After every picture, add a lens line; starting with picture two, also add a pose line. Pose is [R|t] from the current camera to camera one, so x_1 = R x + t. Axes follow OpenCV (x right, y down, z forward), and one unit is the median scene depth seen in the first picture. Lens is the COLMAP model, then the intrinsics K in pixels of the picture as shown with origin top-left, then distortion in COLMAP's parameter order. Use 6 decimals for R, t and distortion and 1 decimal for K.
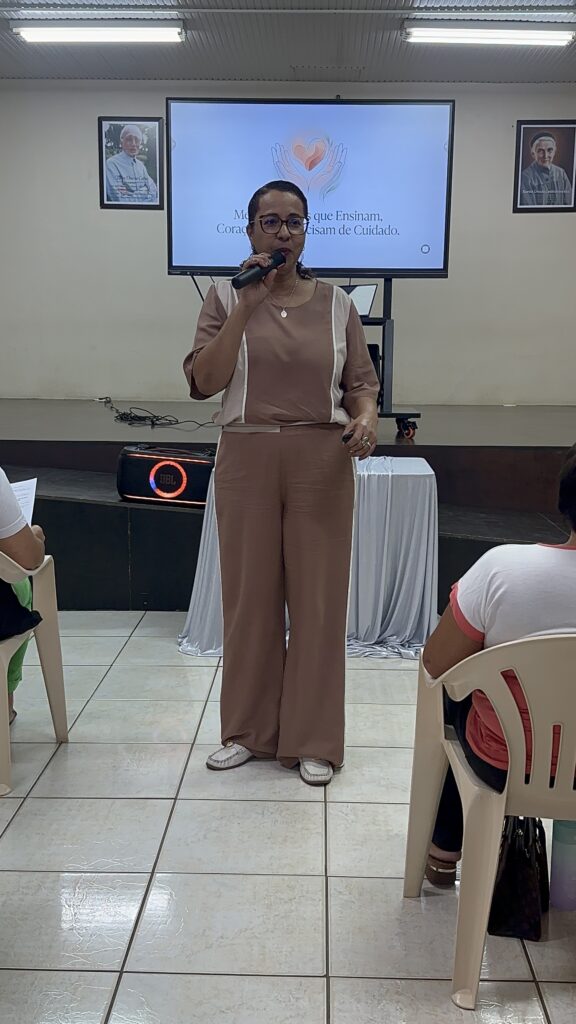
lens RADIAL K [[1112.9, 0, 279.6], [0, 1112.9, 508.5], [0, 0, 1]] dist [0.089284, 0.000000]
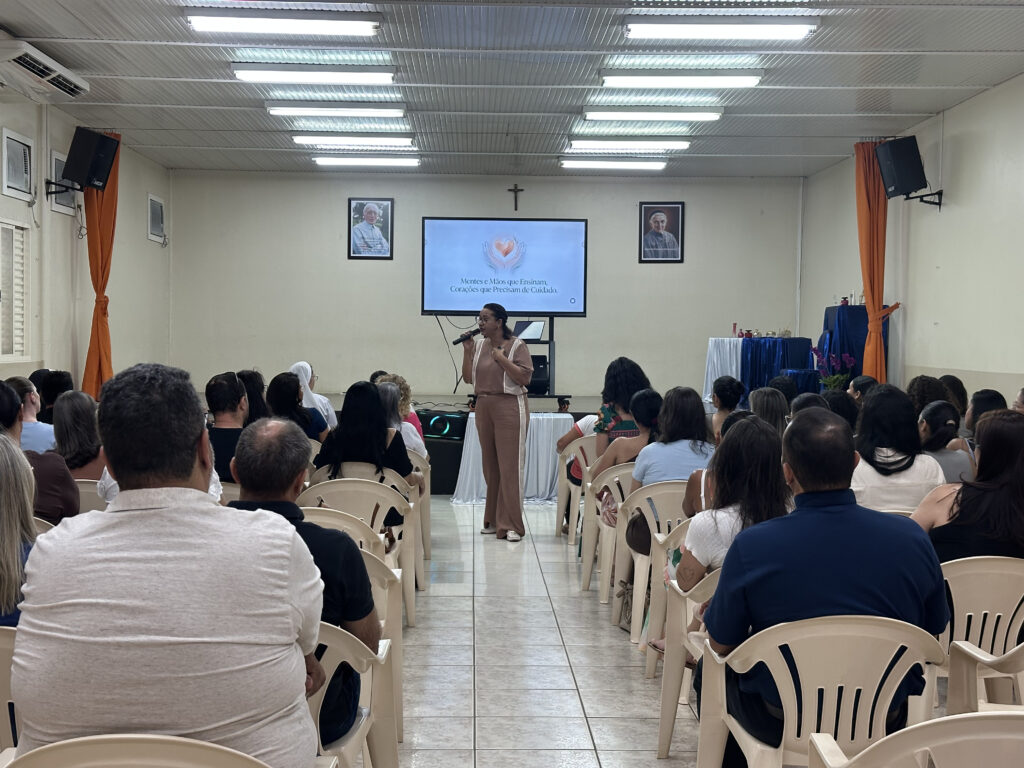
lens RADIAL K [[1435.2, 0, 507.0], [0, 1435.2, 380.2], [0, 0, 1]] dist [0.101514, 0.000000]
pose [[0.998323, -0.004108, 0.057738, -0.067213], [0.011121, 0.992508, -0.121673, 0.106736], [-0.056805, 0.122111, 0.990890, -0.796581]]
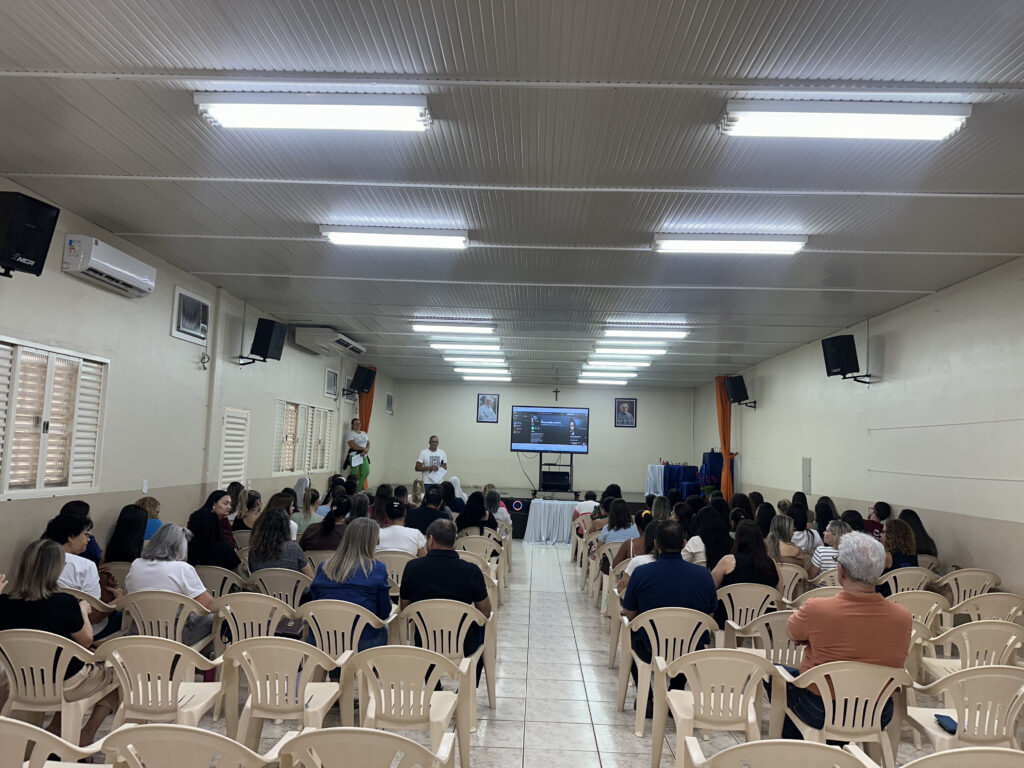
lens RADIAL K [[718.5, 0, 517.8], [0, 718.5, 382.3], [0, 0, 1]] dist [0.097649, -0.002351]
pose [[0.999766, 0.020758, 0.006027, -0.065757], [-0.018633, 0.968975, -0.246456, 0.099986], [-0.010956, 0.246286, 0.969135, -0.899197]]
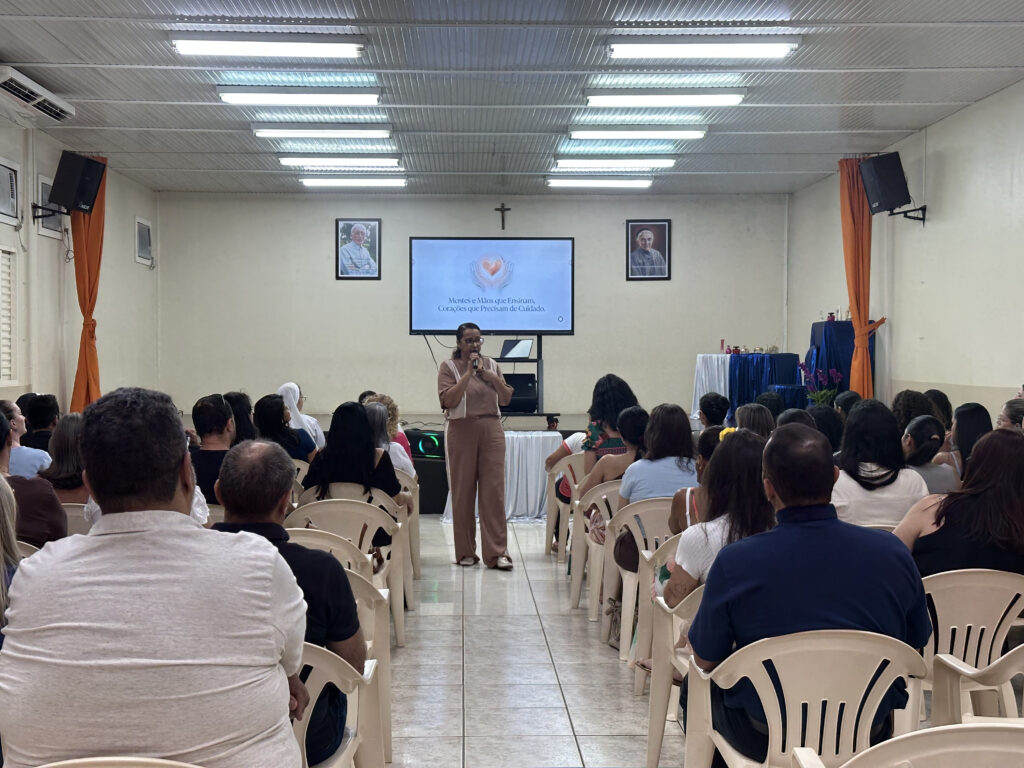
lens RADIAL K [[1435.2, 0, 507.1], [0, 1435.2, 382.1], [0, 0, 1]] dist [0.101514, 0.000000]
pose [[0.997814, -0.014083, 0.064562, -0.065440], [0.022588, 0.990865, -0.132953, 0.106794], [-0.062100, 0.134121, 0.989017, -0.798971]]
